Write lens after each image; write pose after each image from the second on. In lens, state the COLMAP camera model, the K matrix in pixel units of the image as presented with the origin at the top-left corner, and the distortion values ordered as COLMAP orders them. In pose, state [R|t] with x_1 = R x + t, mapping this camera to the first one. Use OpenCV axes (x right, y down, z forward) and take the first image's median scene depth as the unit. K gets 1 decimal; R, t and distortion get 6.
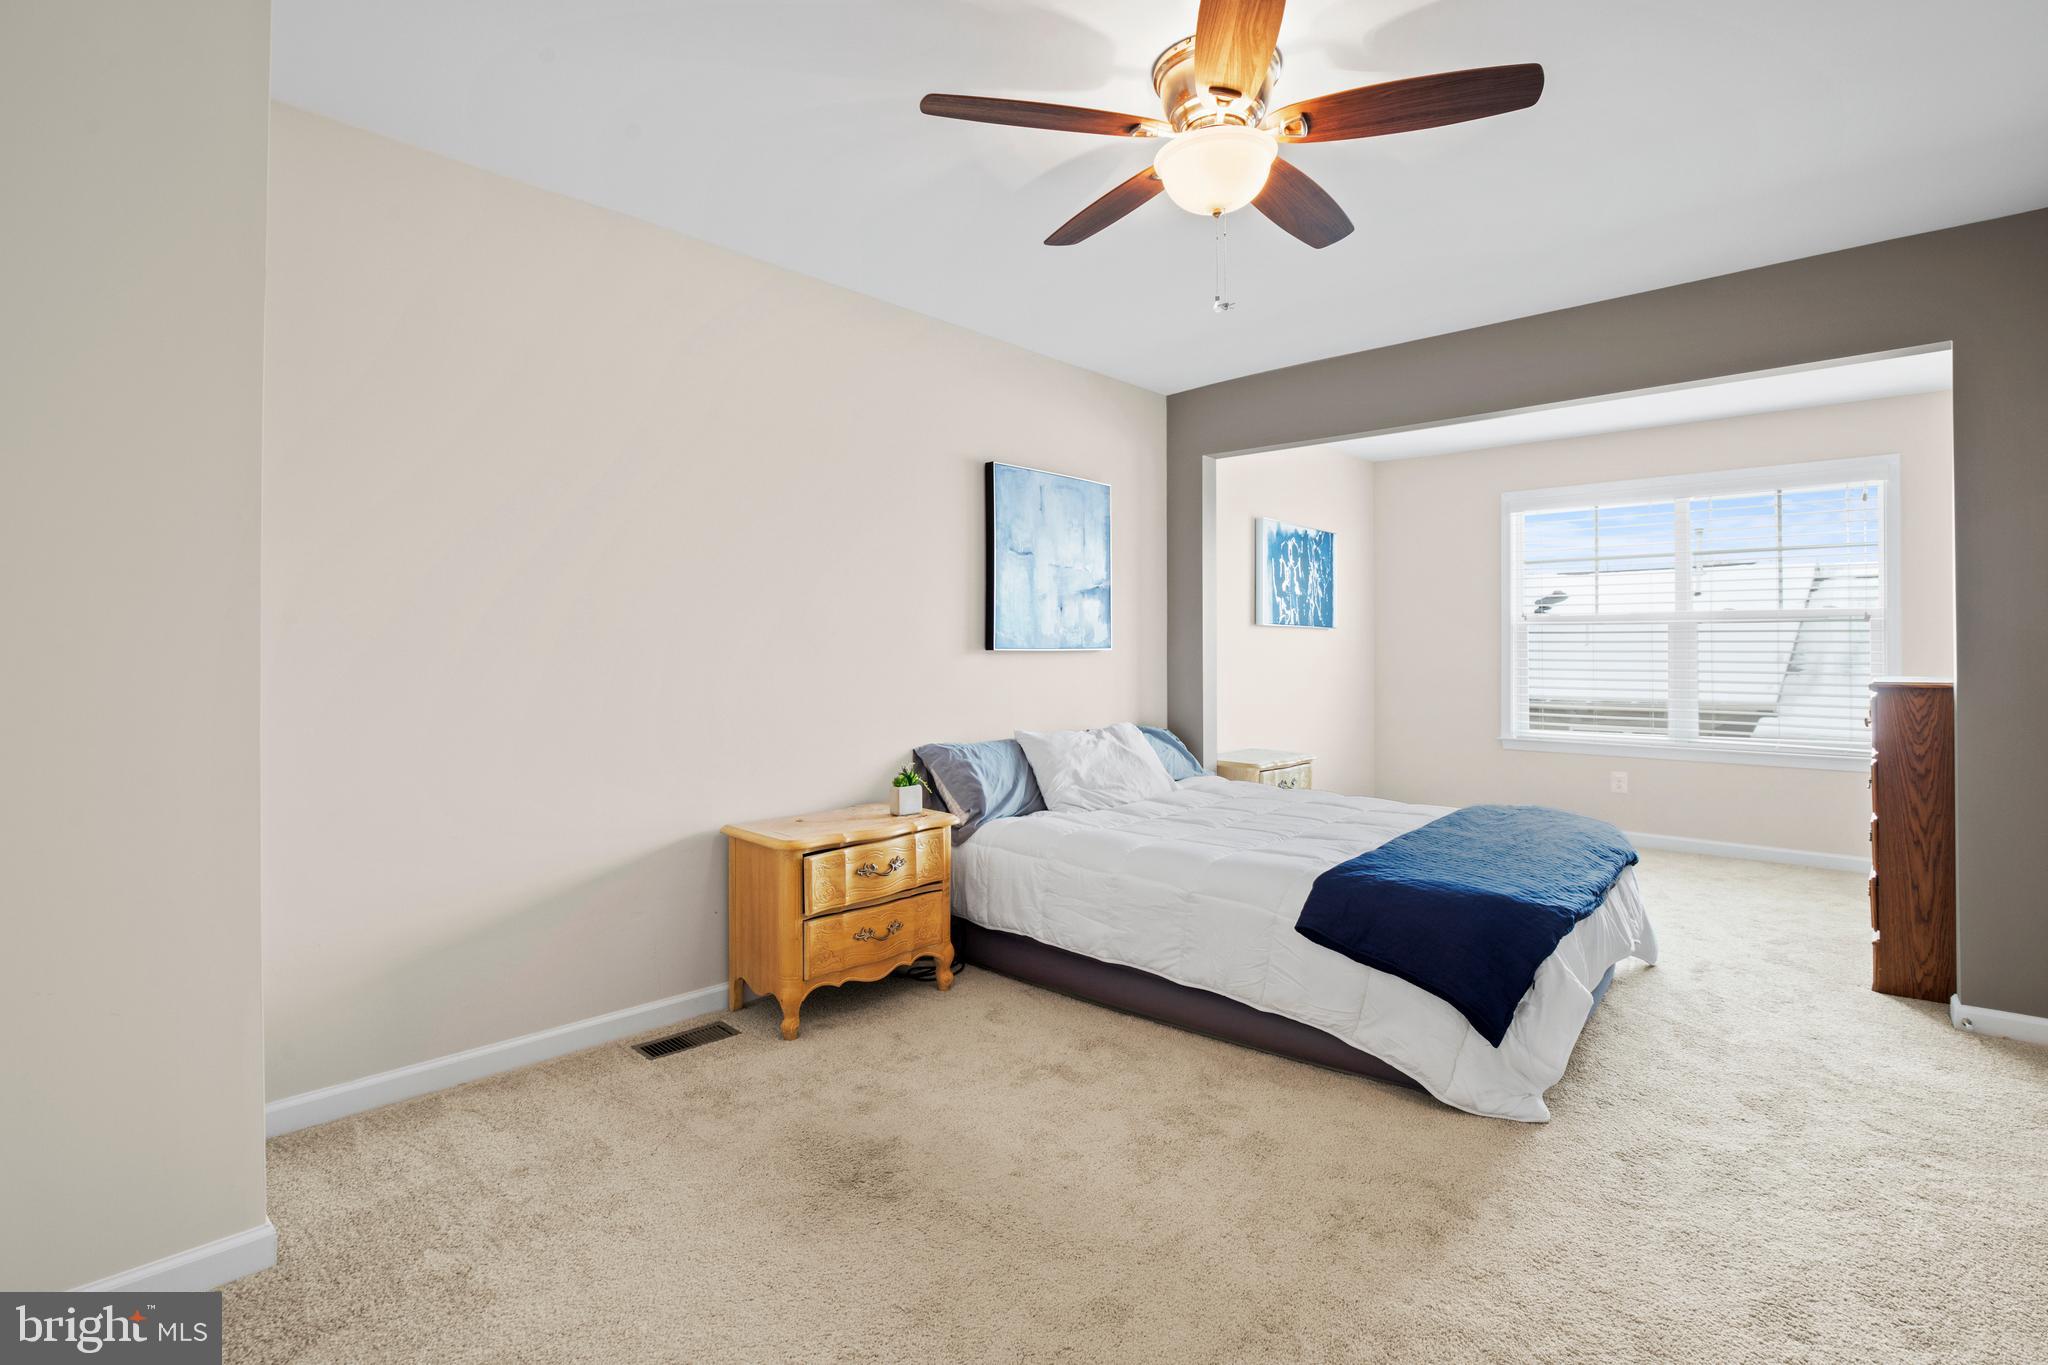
lens RADIAL K [[965.6, 0, 1055.6], [0, 965.6, 658.8], [0, 0, 1]] dist [-0.000089, -0.000018]
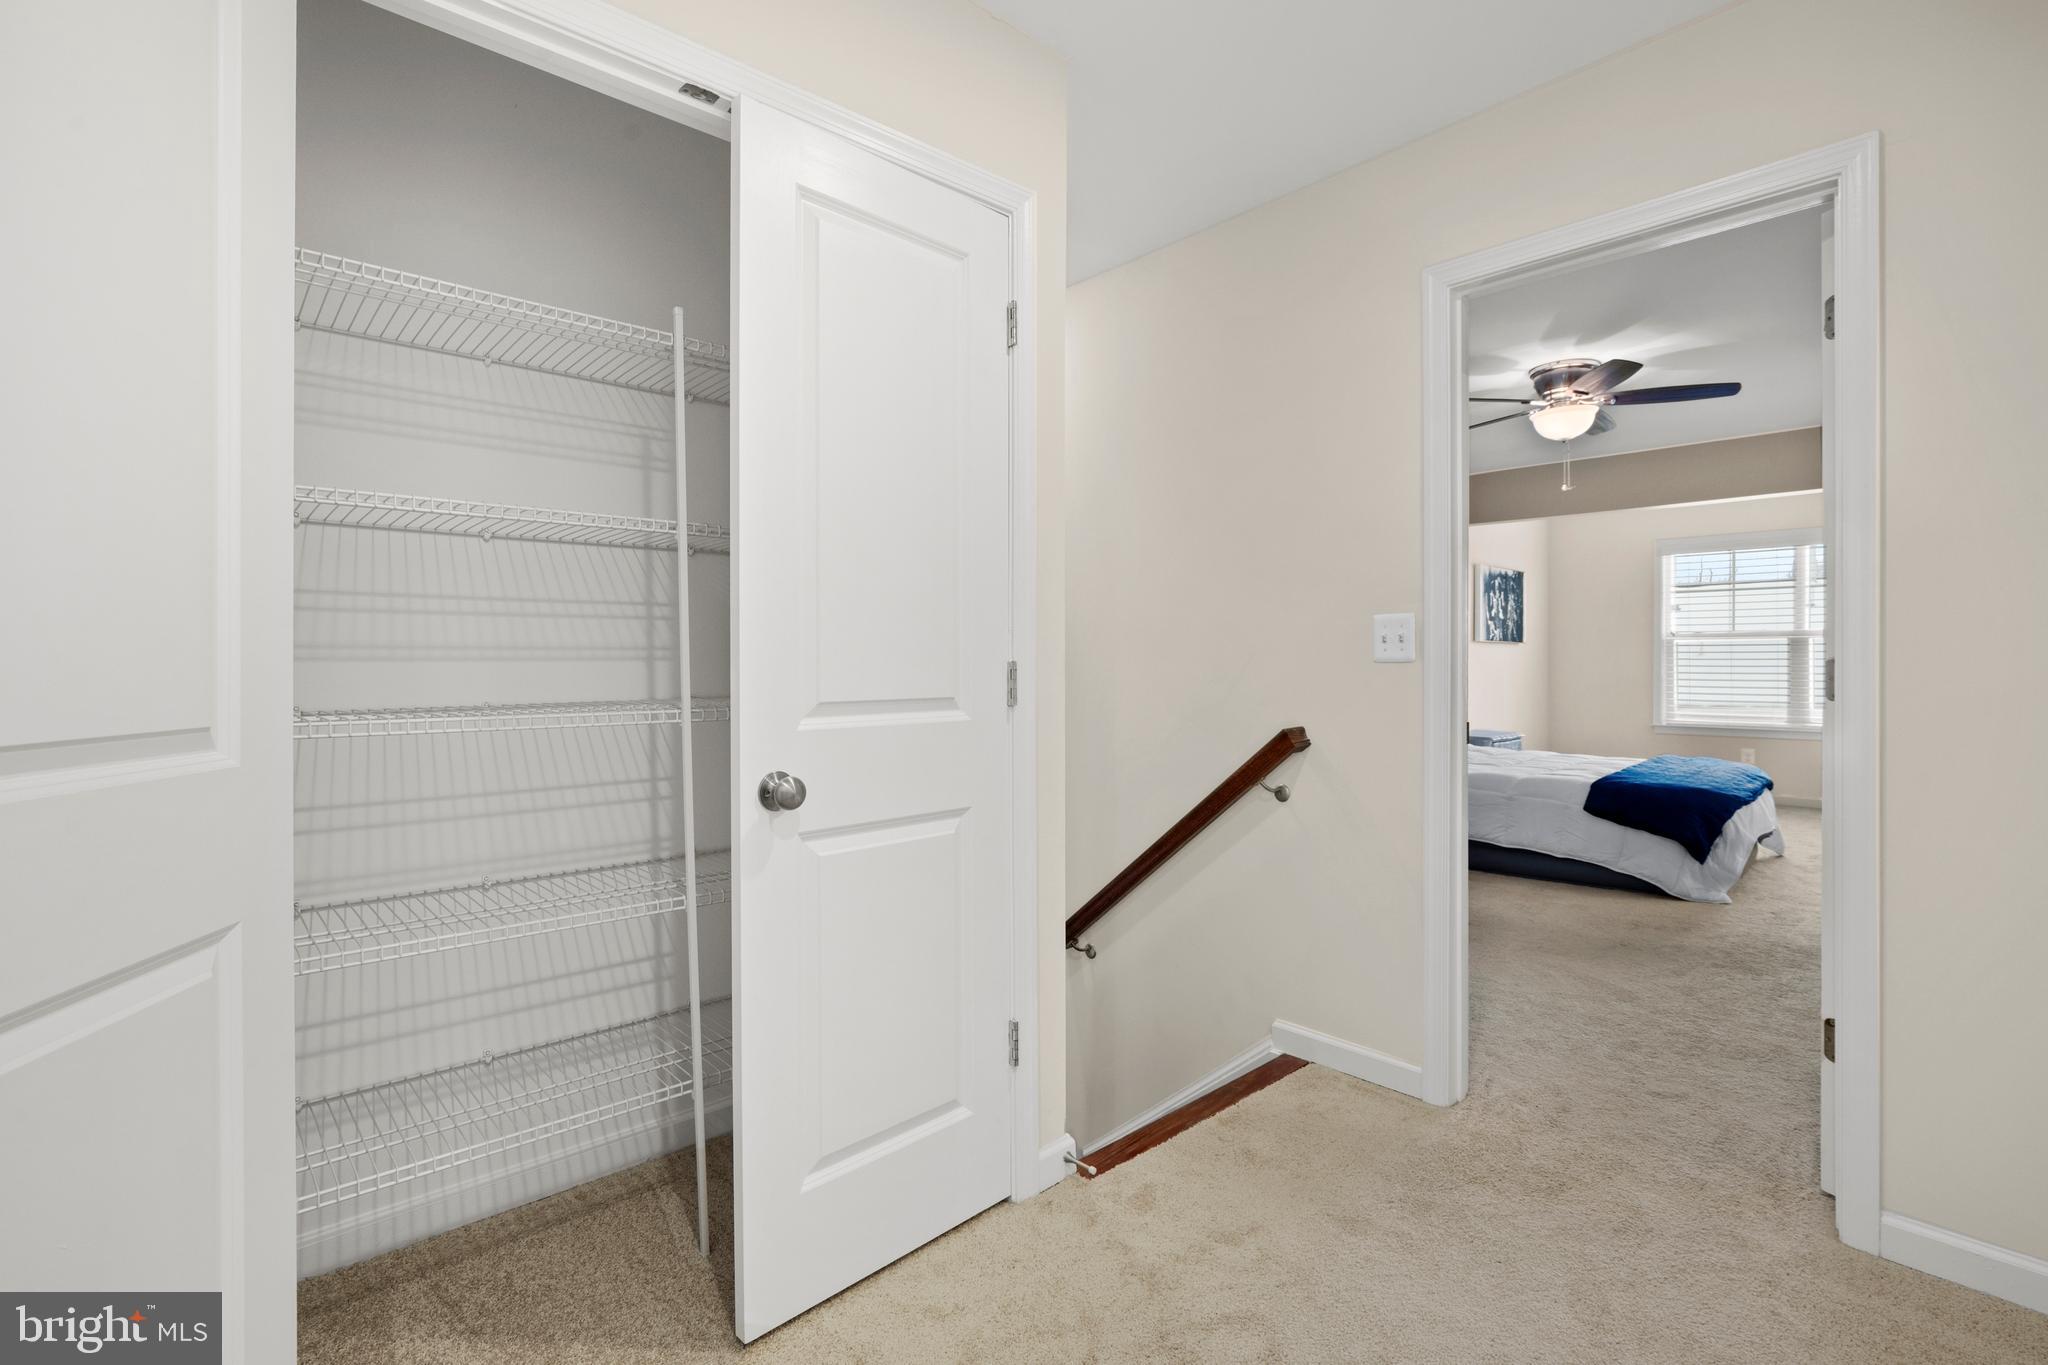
lens RADIAL K [[943.0, 0, 1031.3], [0, 943.0, 685.9], [0, 0, 1]] dist [-0.037688, 0.010973]
pose [[0.994238, -0.004852, -0.107086, -0.399923], [0.006165, 0.999910, 0.011942, 0.013163], [0.107018, -0.012533, 0.994178, -0.574878]]
